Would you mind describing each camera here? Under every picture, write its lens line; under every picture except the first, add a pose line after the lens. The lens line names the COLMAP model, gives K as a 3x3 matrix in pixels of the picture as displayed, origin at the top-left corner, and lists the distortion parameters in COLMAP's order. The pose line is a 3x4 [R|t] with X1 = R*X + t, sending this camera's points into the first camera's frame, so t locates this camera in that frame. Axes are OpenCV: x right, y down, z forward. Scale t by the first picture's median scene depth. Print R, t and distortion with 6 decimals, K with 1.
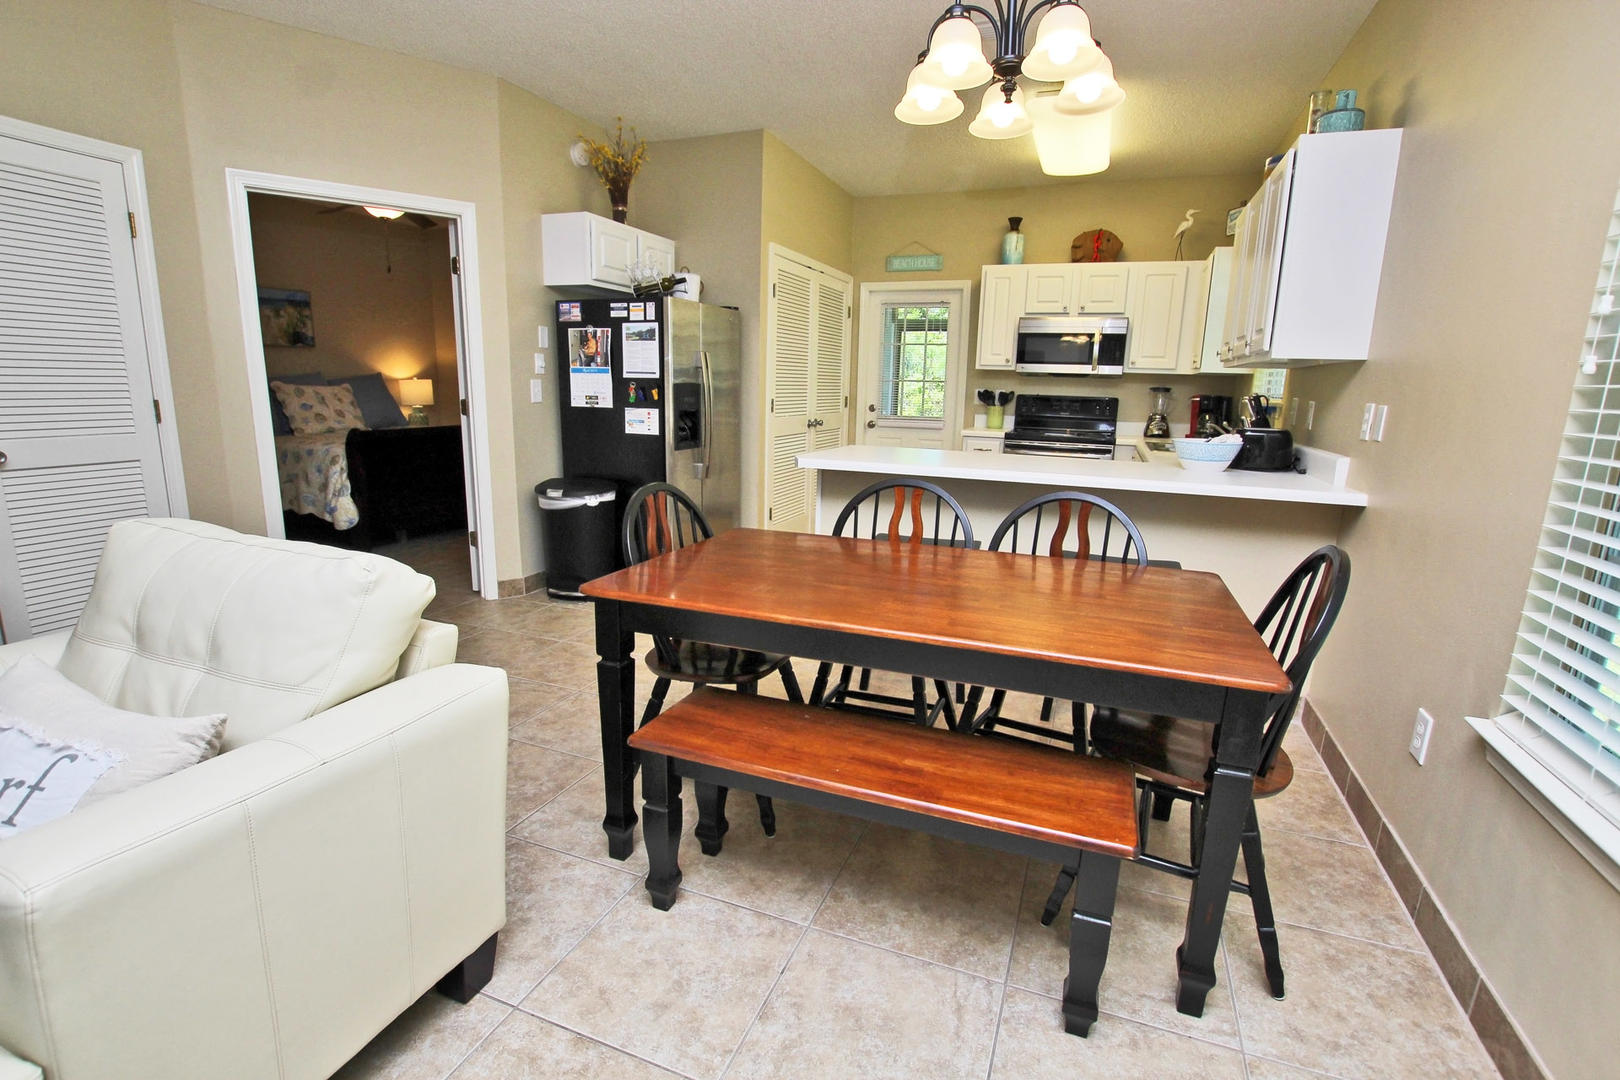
lens RADIAL K [[754.2, 0, 810.5], [0, 754.2, 540.2], [0, 0, 1]] dist [-0.025429, 0.001090]
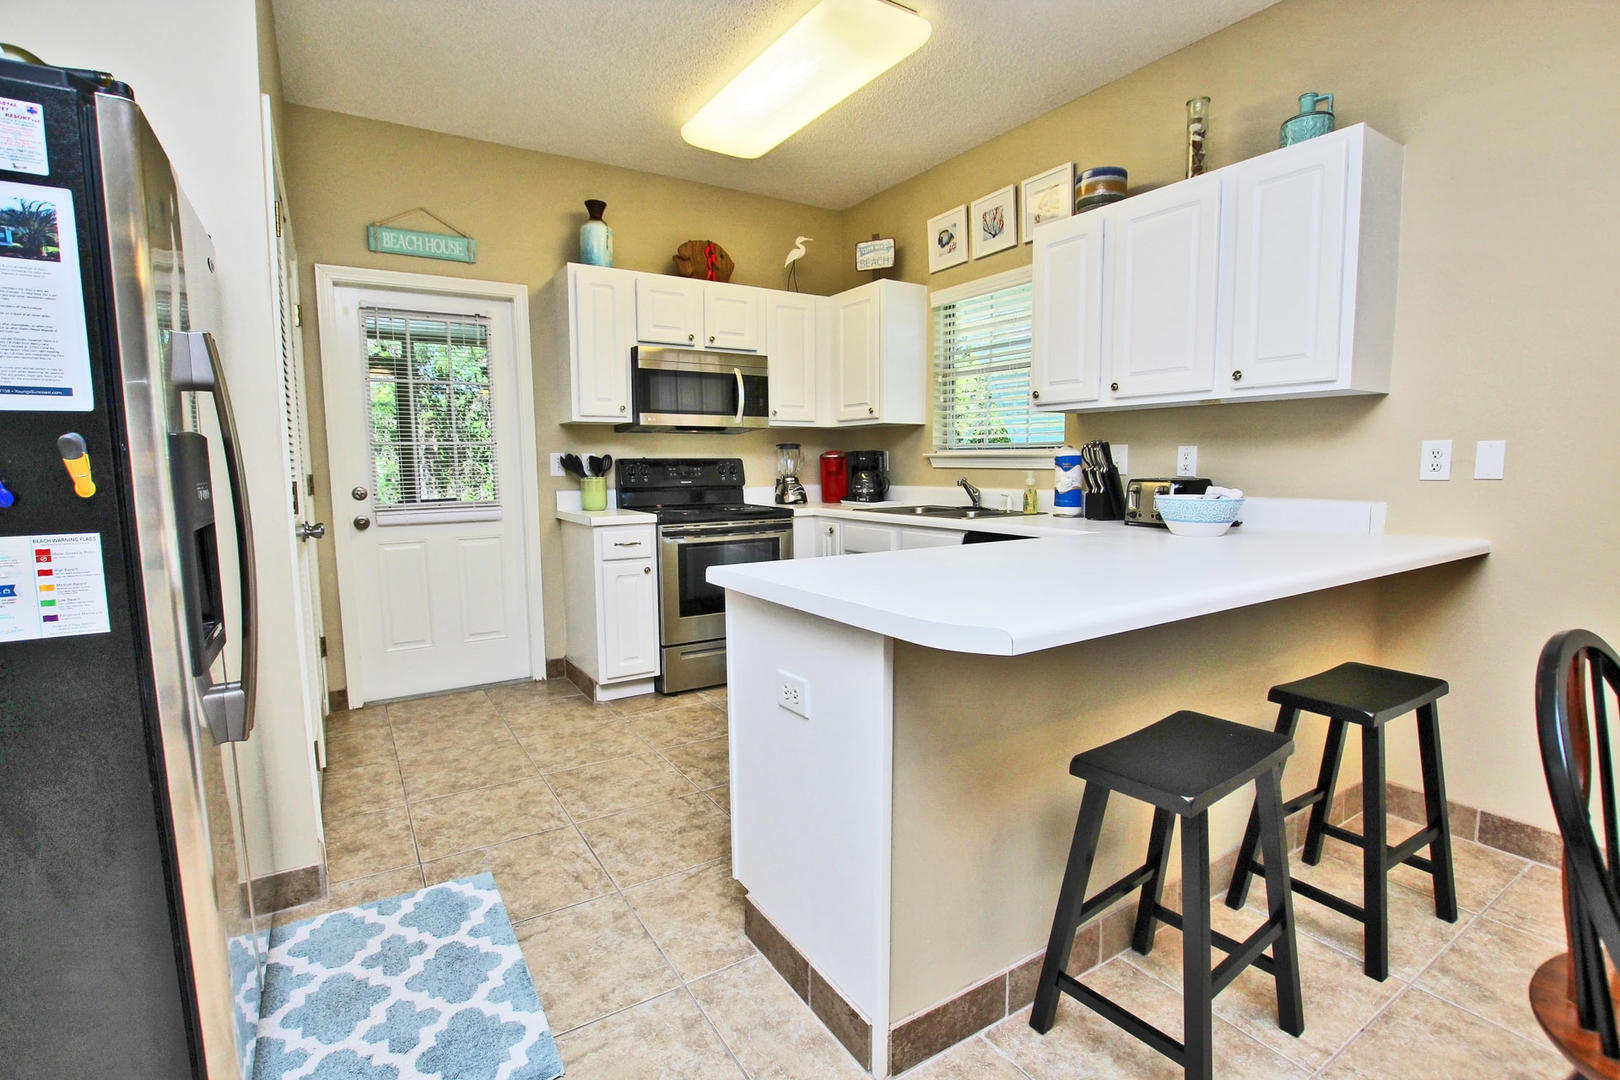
lens RADIAL K [[754.2, 0, 815.1], [0, 754.2, 542.3], [0, 0, 1]] dist [-0.025429, 0.001090]
pose [[0.588018, -0.115559, 0.800550, -0.253049], [0.188329, 0.982100, 0.003435, -0.123804], [-0.786618, 0.148747, 0.599256, 0.647972]]
